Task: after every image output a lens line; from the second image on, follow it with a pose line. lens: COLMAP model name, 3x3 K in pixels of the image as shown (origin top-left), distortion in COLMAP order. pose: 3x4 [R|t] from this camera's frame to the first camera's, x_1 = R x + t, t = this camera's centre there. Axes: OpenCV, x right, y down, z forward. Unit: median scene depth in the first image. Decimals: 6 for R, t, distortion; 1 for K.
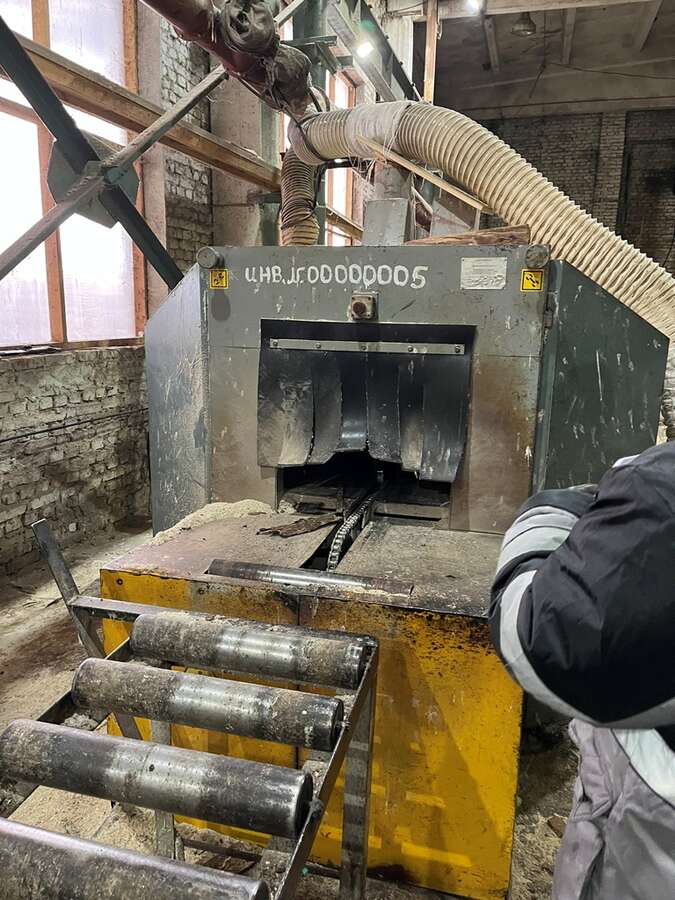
lens RADIAL K [[674.2, 0, 334.9], [0, 674.2, 451.3], [0, 0, 1]] dist [0.046416, -0.055919]
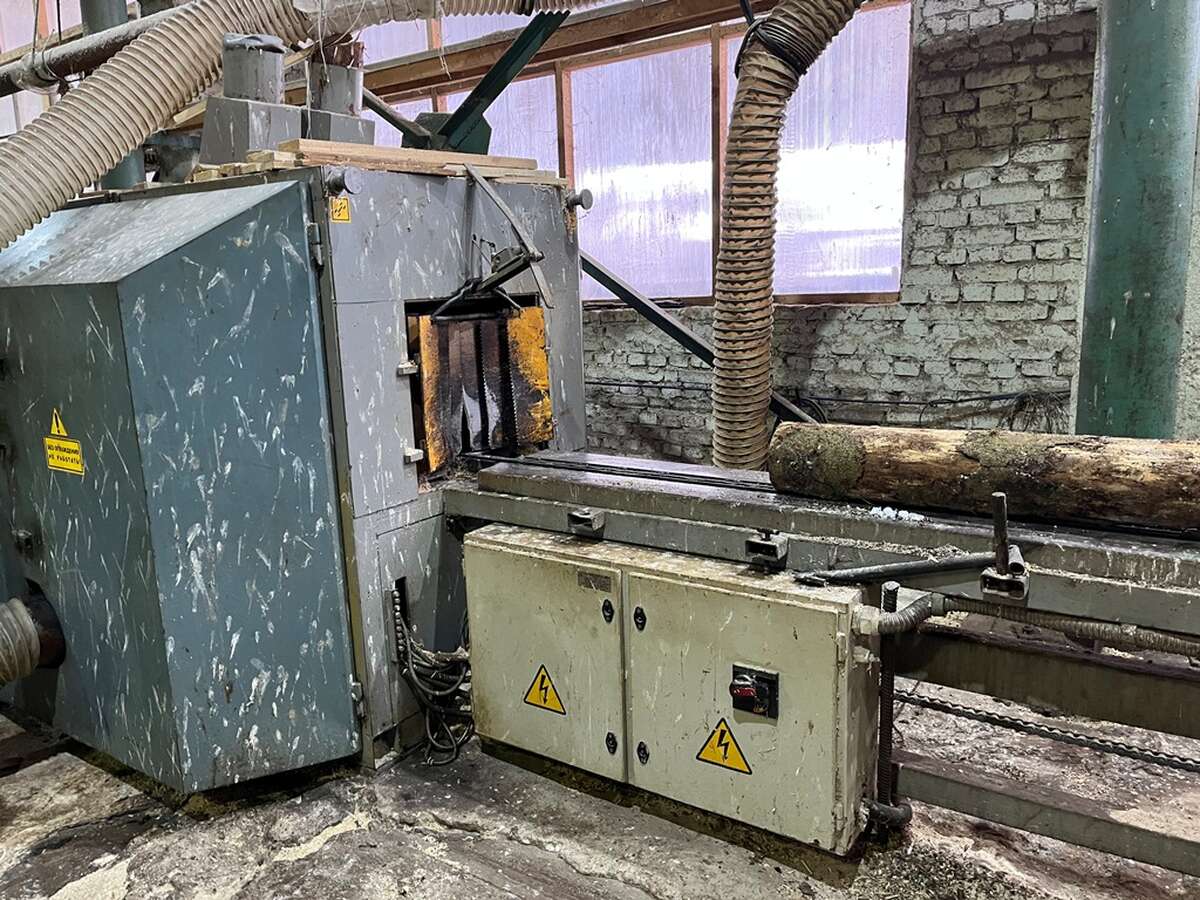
lens RADIAL K [[898.9, 0, 603.1], [0, 898.9, 452.1], [0, 0, 1]] dist [0.046416, -0.055919]
pose [[-0.327441, 0.175162, -0.928494, 0.791253], [-0.164443, 0.957106, 0.238552, -0.242029], [0.930452, 0.230796, -0.284591, 1.358973]]
